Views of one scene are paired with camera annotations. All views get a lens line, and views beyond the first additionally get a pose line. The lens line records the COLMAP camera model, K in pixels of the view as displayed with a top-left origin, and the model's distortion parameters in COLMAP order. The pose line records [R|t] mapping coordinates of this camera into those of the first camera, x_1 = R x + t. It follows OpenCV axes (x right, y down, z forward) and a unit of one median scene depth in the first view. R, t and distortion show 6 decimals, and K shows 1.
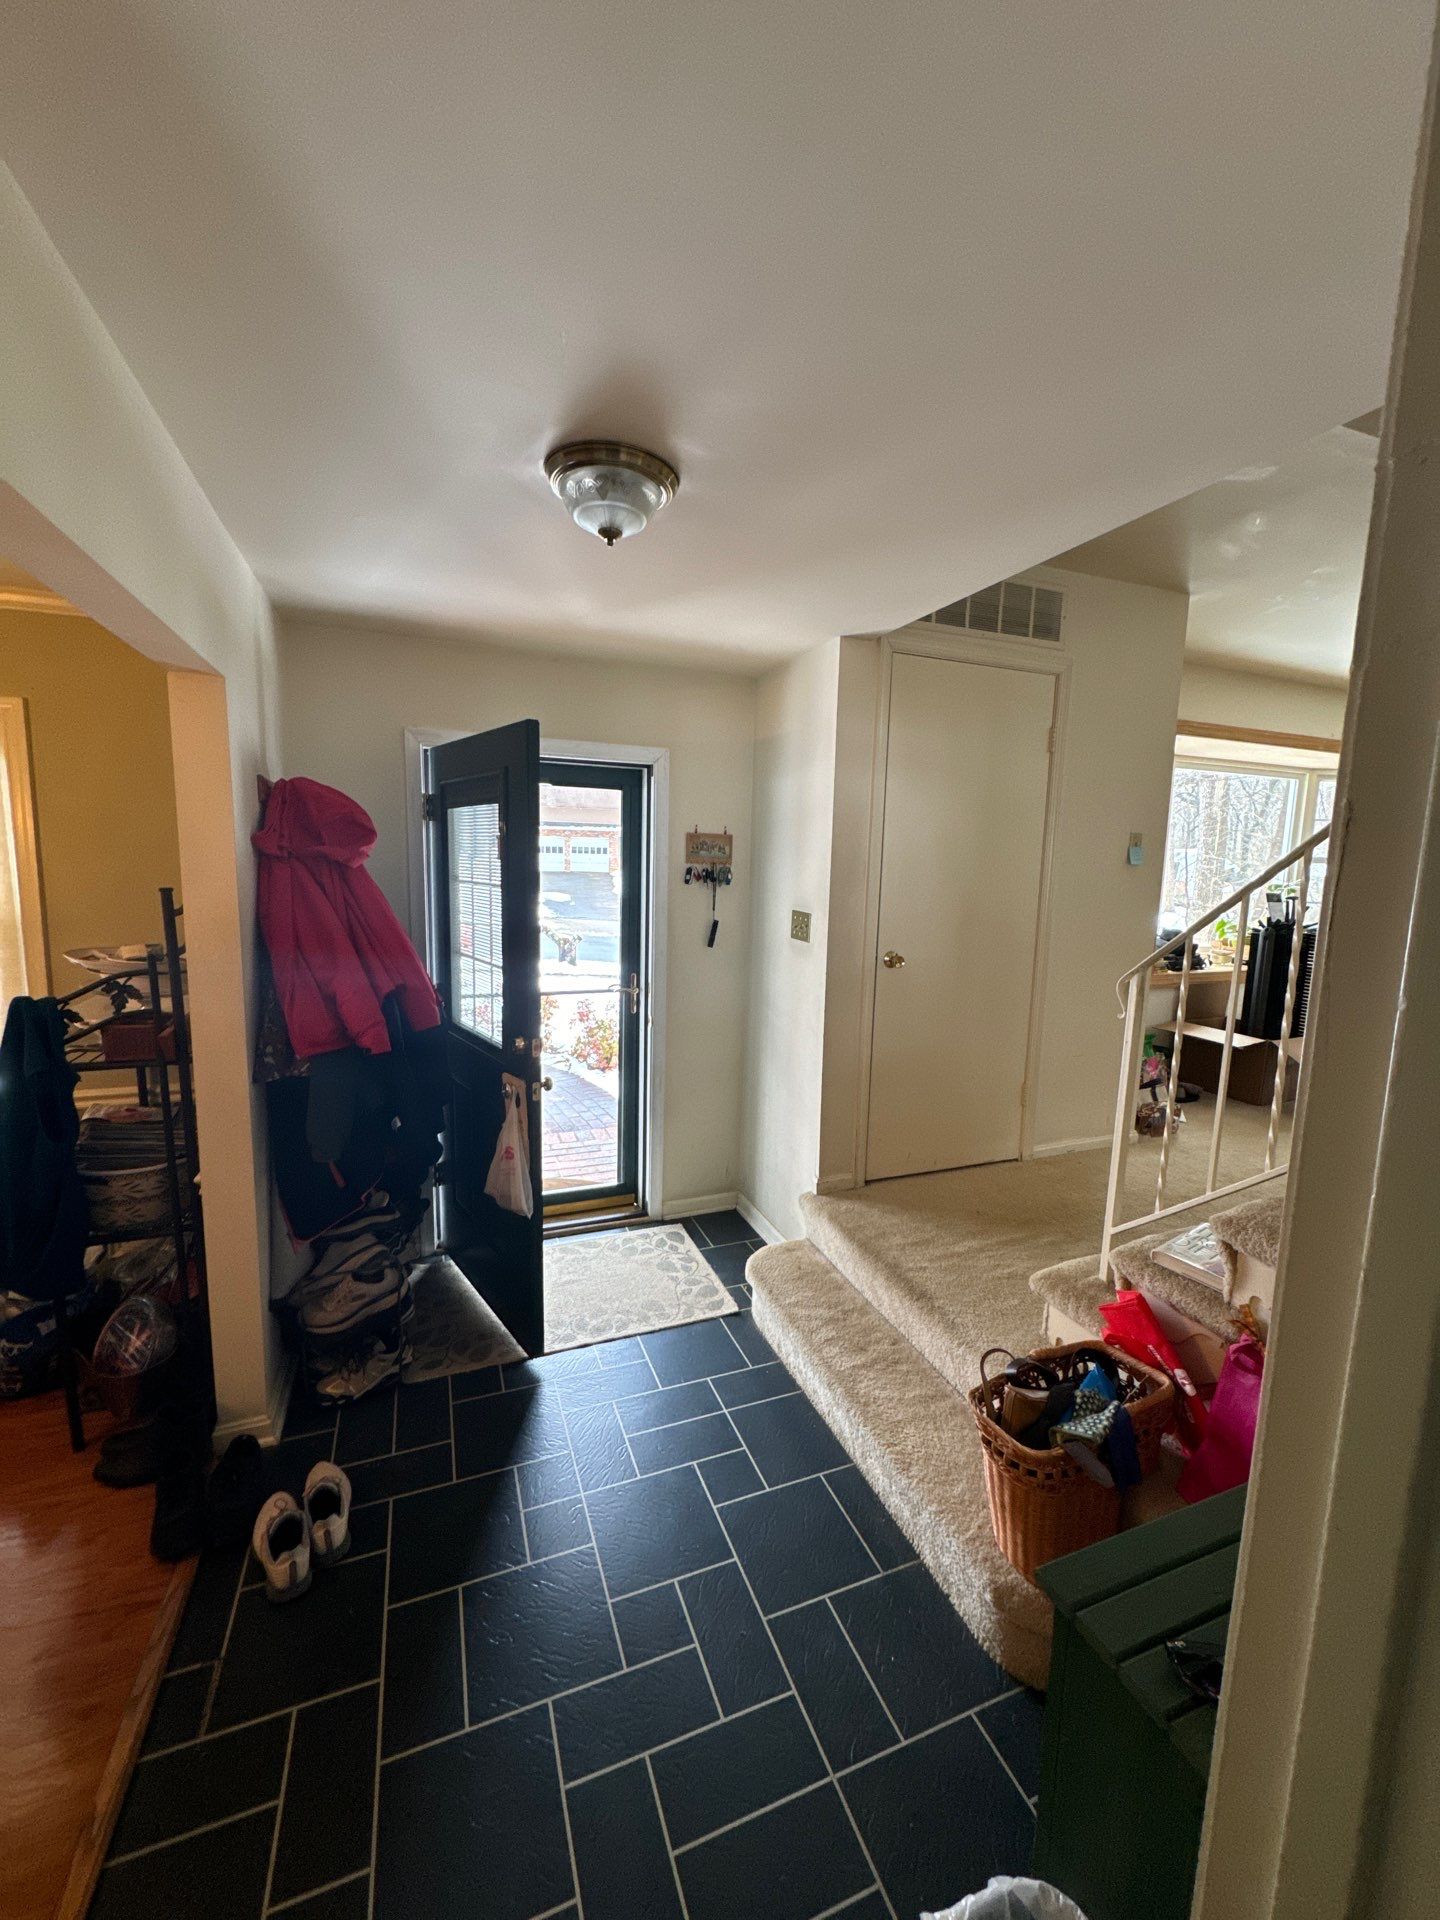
lens RADIAL K [[761.4, 0, 720.0], [0, 761.4, 960.0], [0, 0, 1]] dist [0.000908, 0.000051]
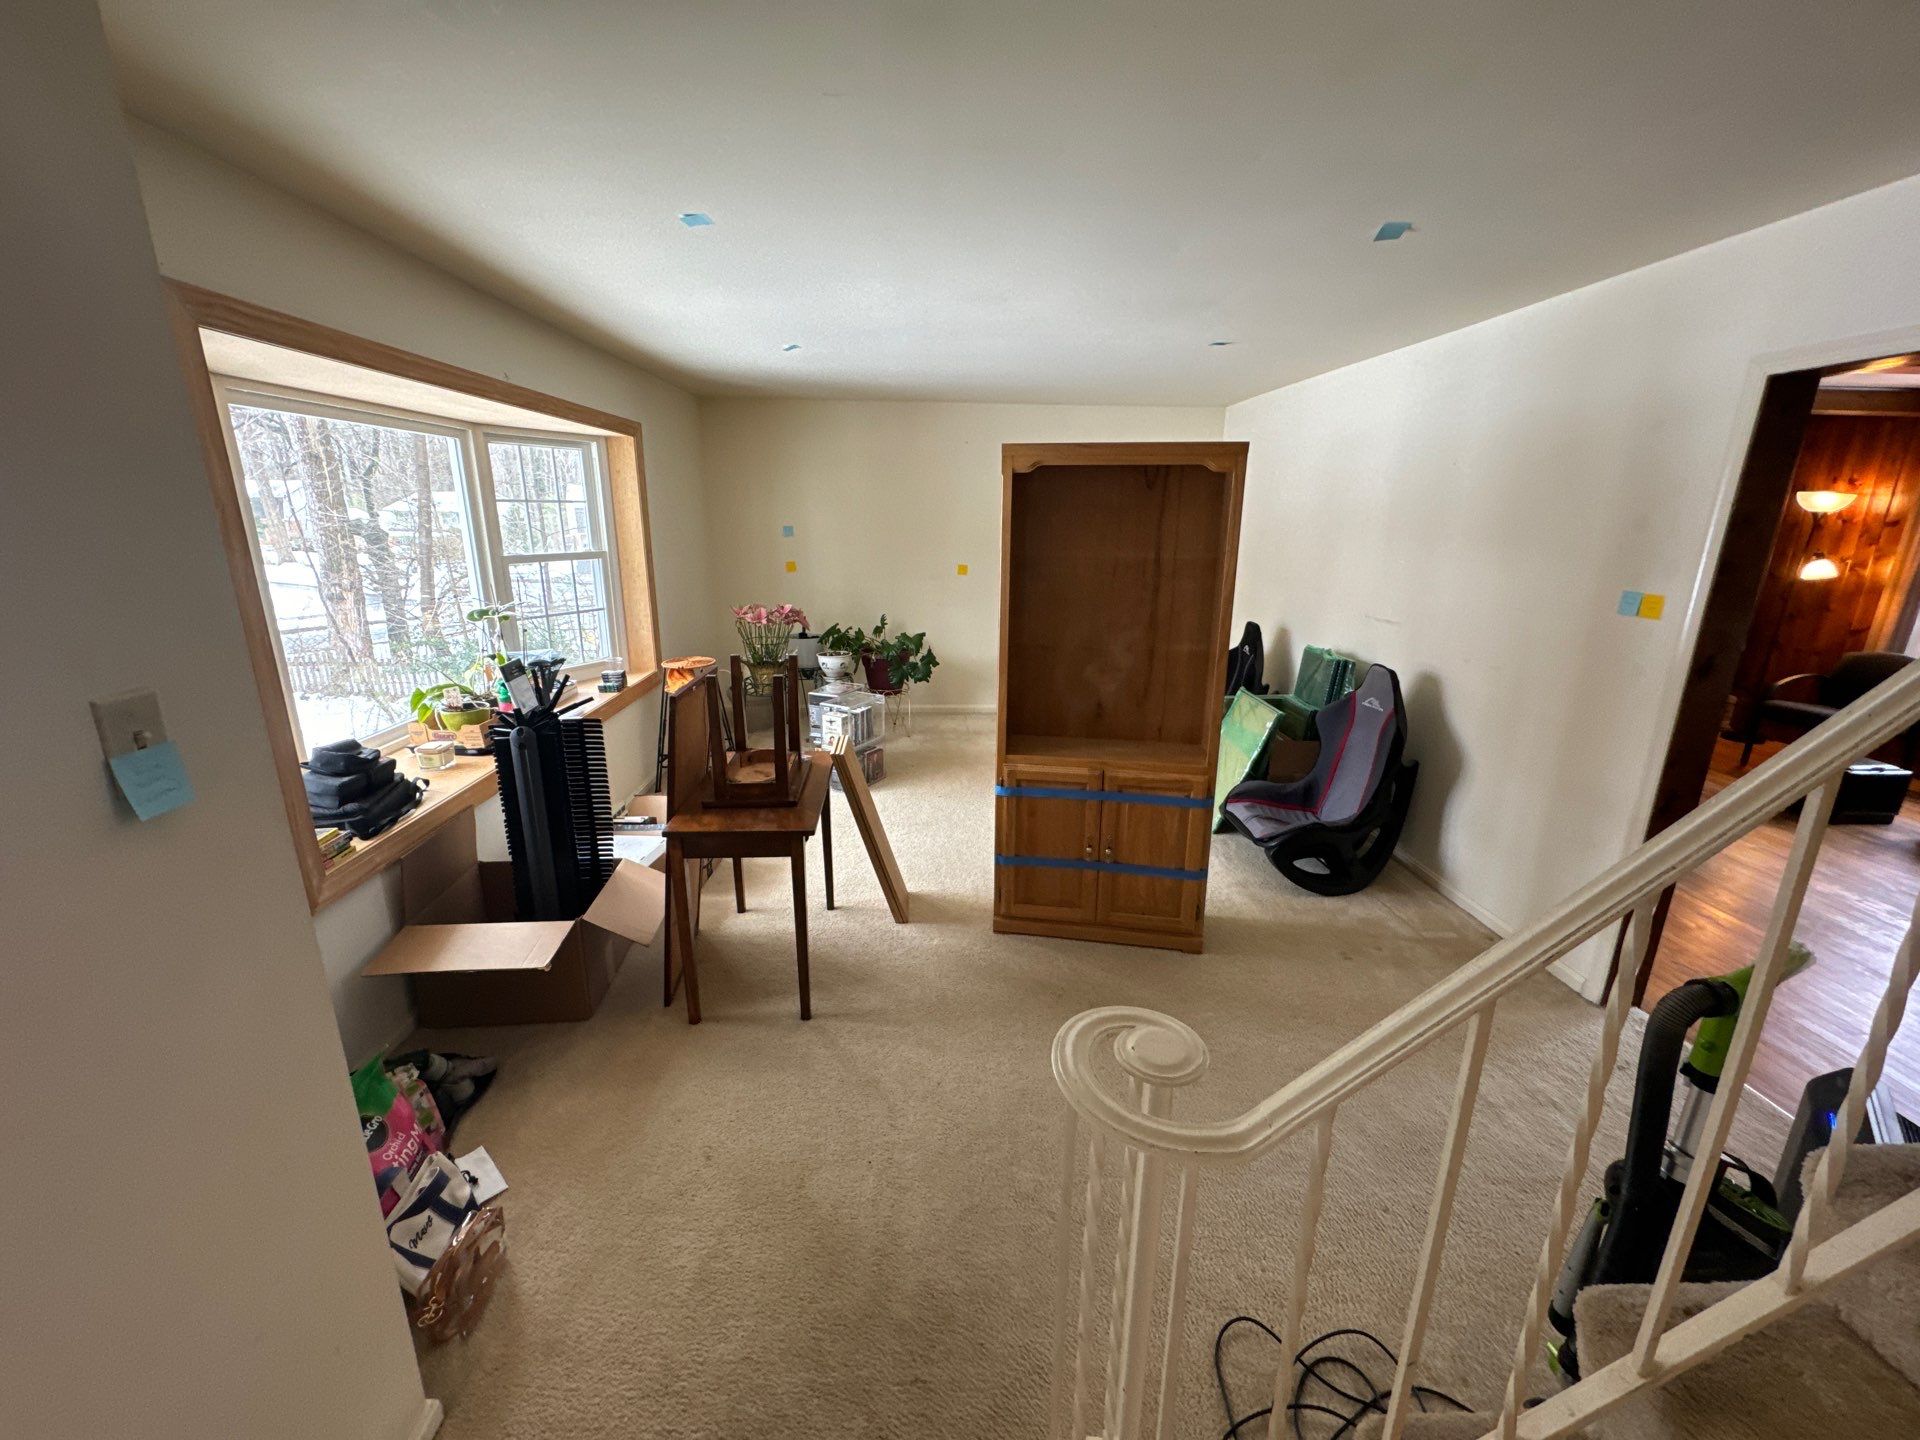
lens RADIAL K [[761.4, 0, 960.0], [0, 761.4, 720.0], [0, 0, 1]] dist [0.000908, 0.000051]
pose [[0.321091, -0.256891, 0.911541, 0.280494], [0.133816, 0.965158, 0.224865, -0.123338], [-0.937547, 0.049777, 0.344279, 0.454021]]
